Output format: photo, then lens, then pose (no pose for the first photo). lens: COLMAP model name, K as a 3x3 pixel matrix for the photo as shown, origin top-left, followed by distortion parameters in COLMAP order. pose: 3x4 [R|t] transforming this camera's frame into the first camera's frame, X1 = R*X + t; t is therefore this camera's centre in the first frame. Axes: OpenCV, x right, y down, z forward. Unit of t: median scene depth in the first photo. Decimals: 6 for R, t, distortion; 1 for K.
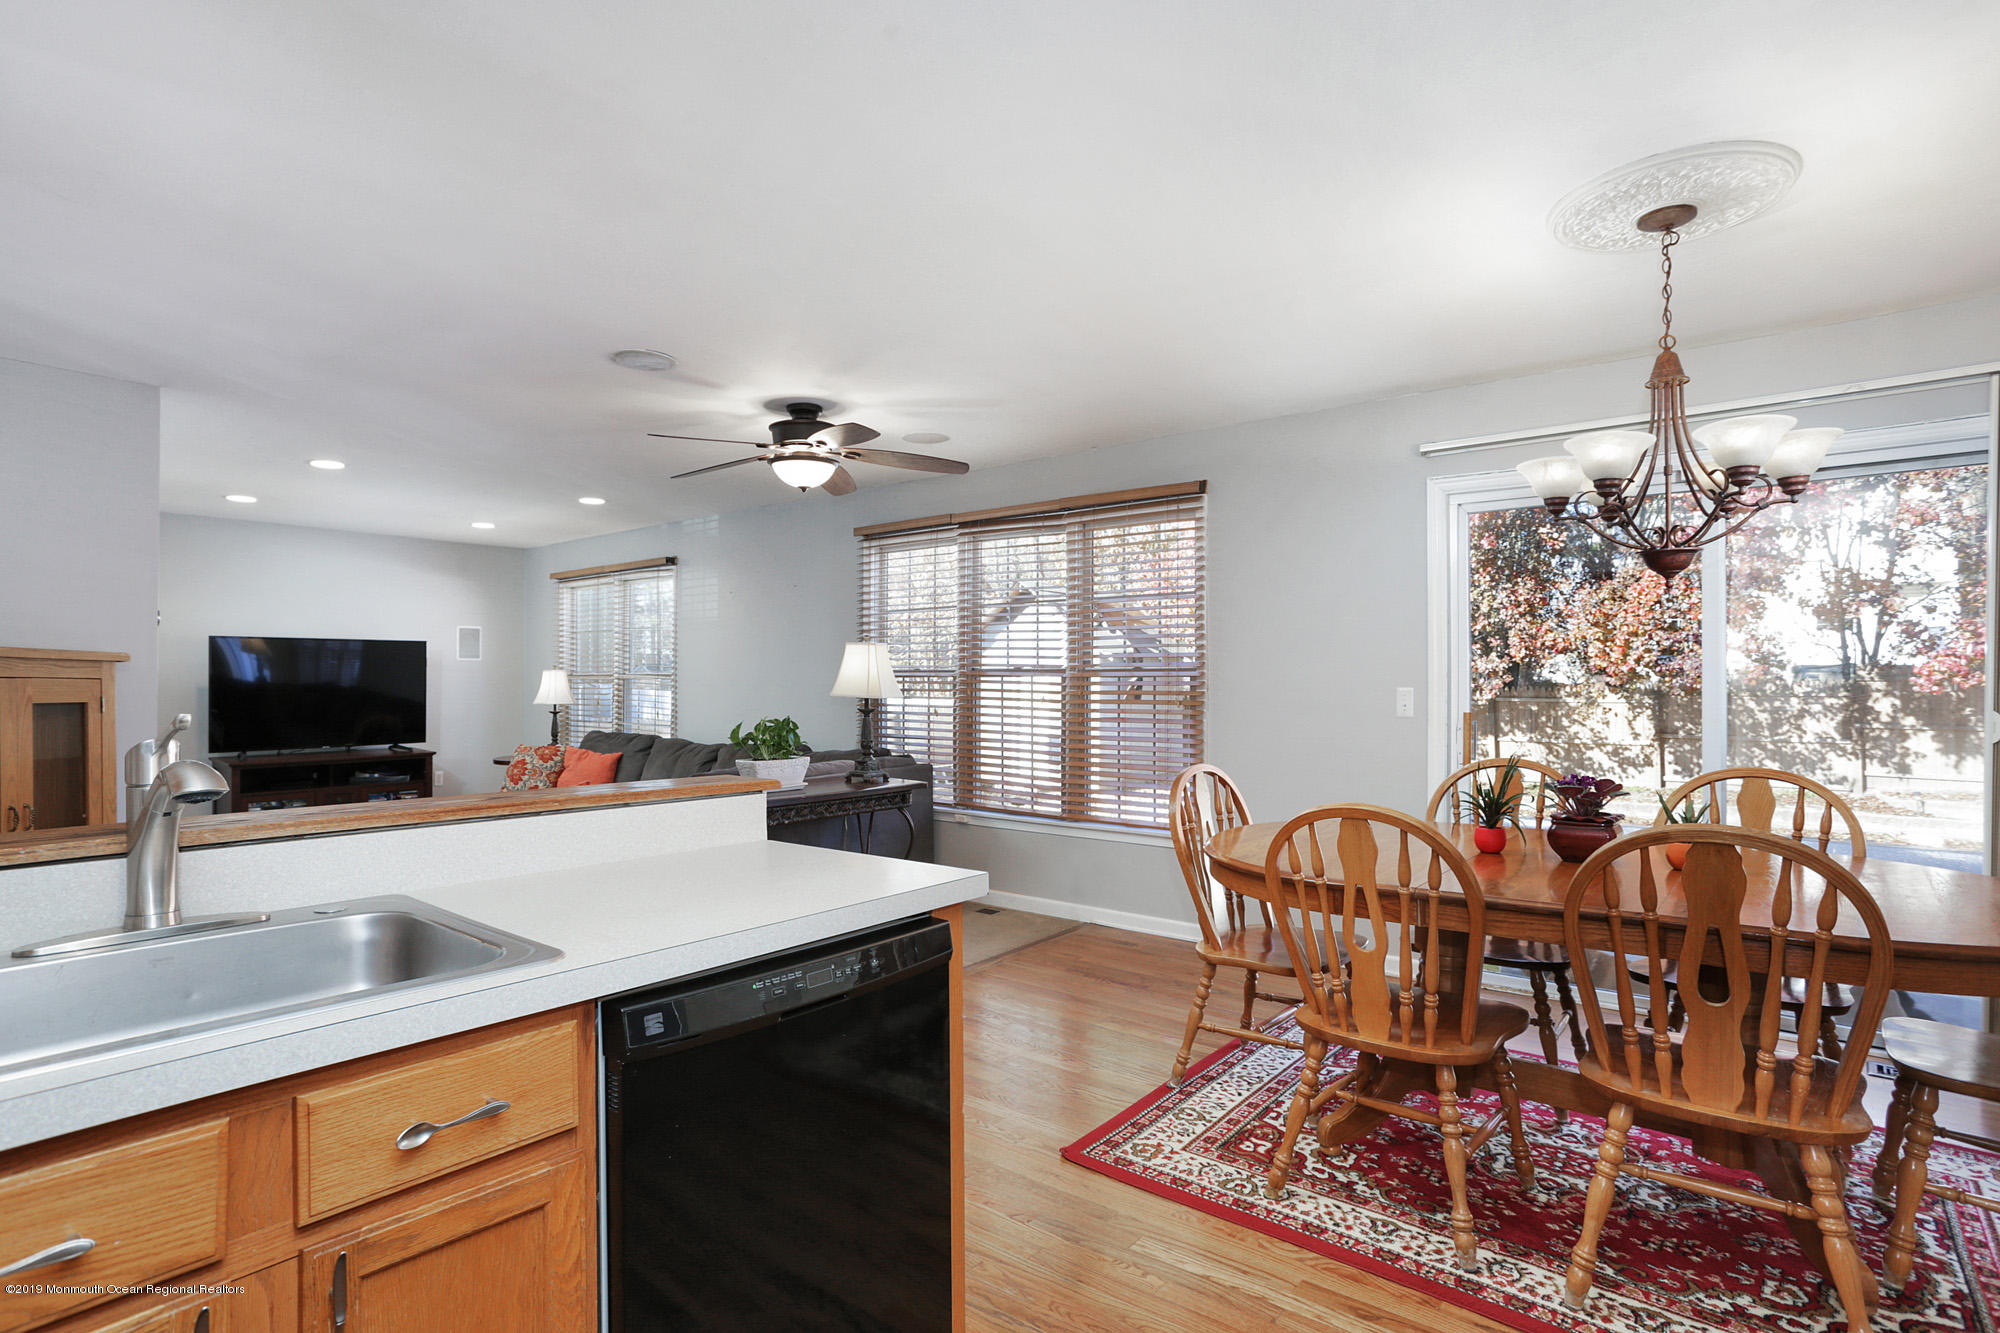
lens RADIAL K [[1013.8, 0, 988.8], [0, 1013.8, 692.3], [0, 0, 1]] dist [-0.000957, 0.000476]
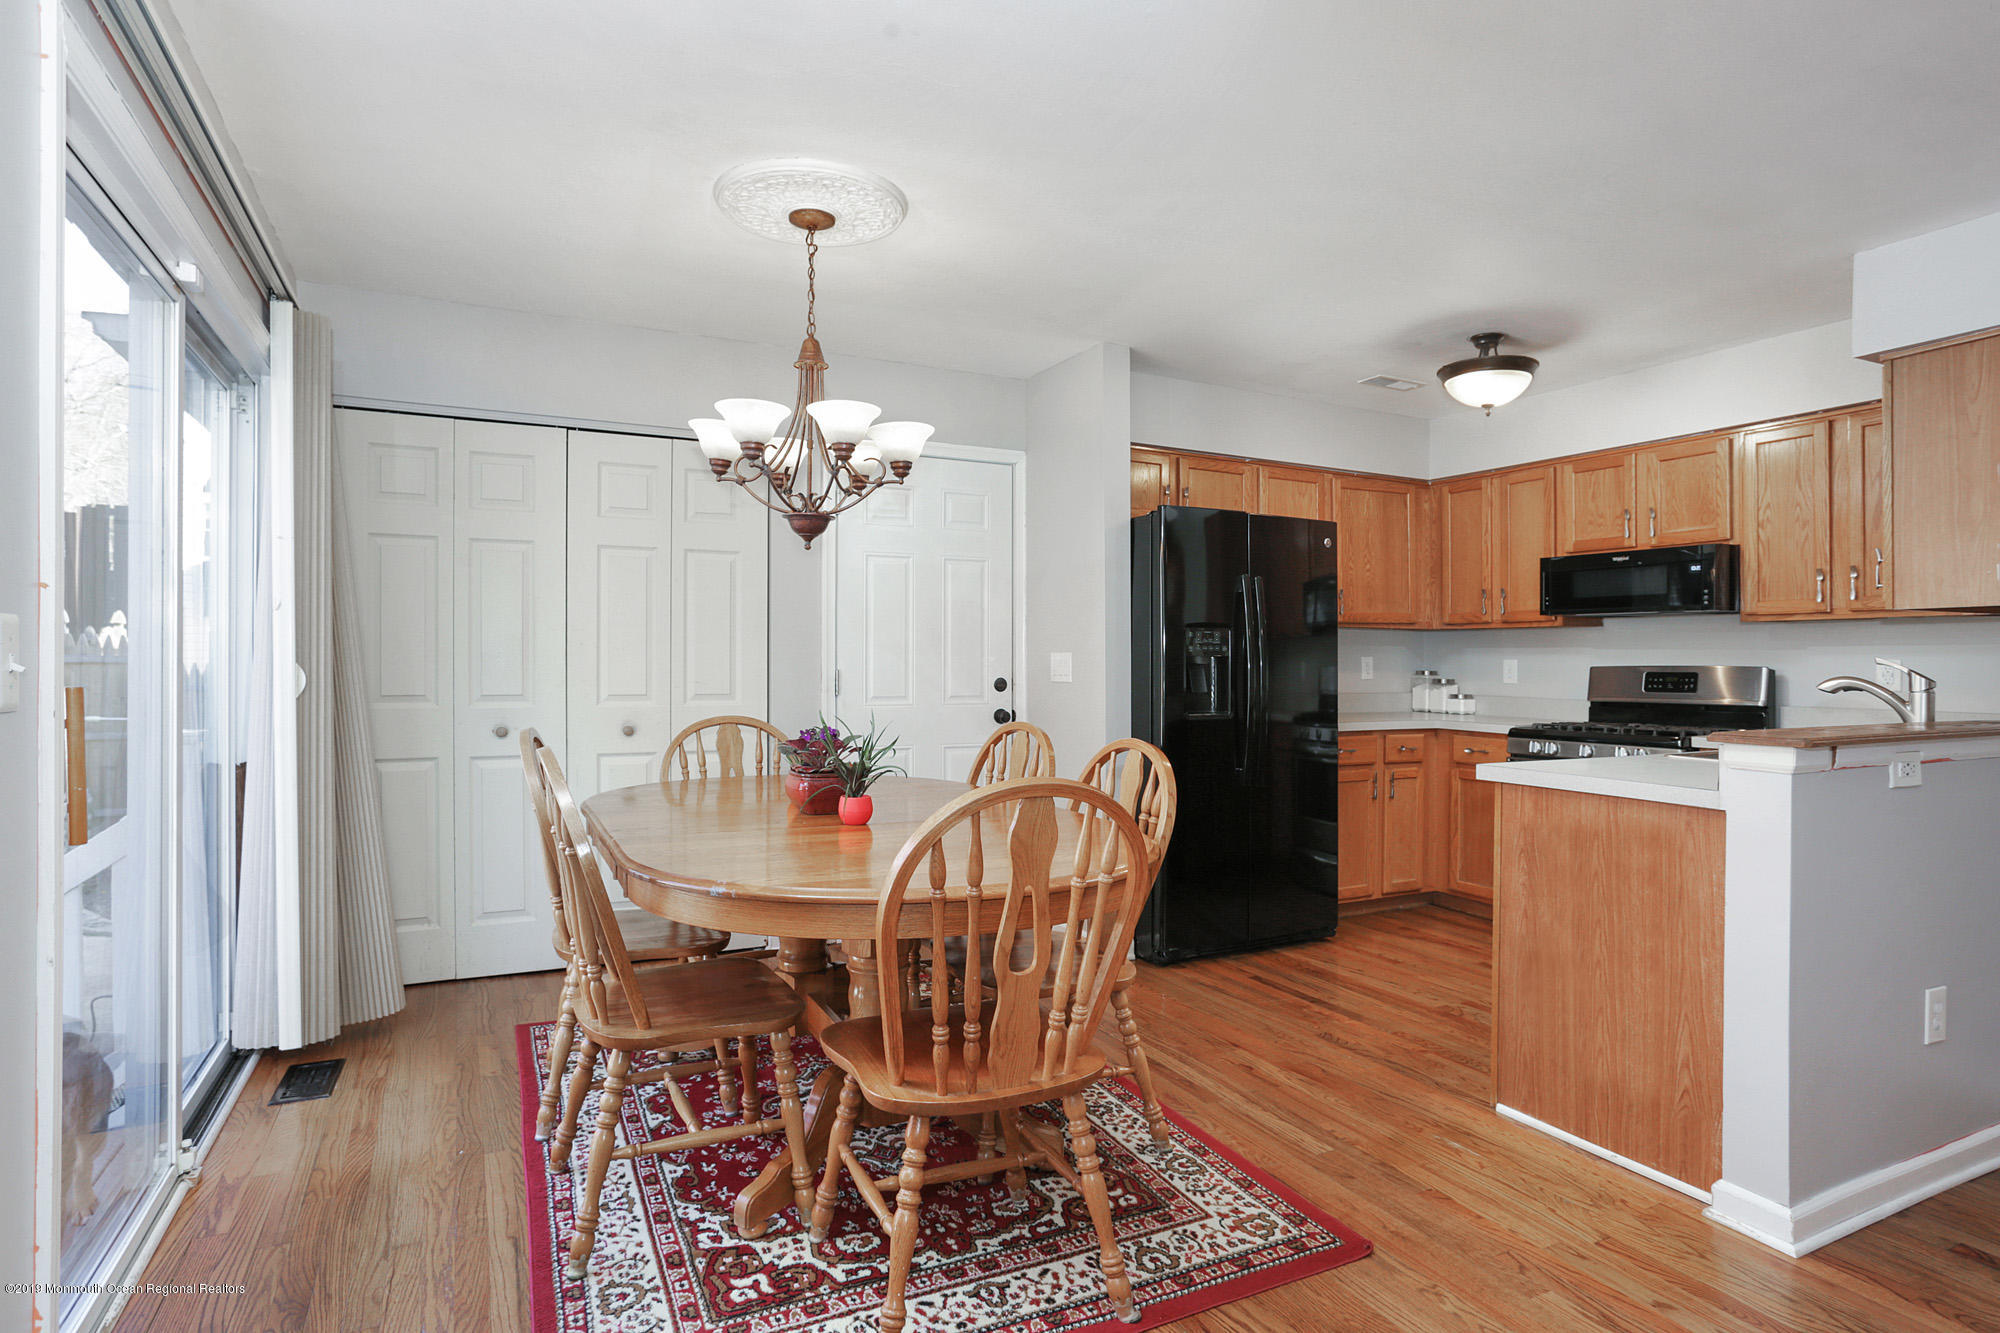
lens RADIAL K [[1060.7, 0, 1000.0], [0, 1060.7, 666.5], [0, 0, 1]] dist [-0.018386, -0.000071]
pose [[-0.914670, 0.000945, 0.404201, 0.007857], [0.003215, 0.999983, 0.004938, 0.017914], [-0.404189, 0.005816, -0.914657, 1.836838]]
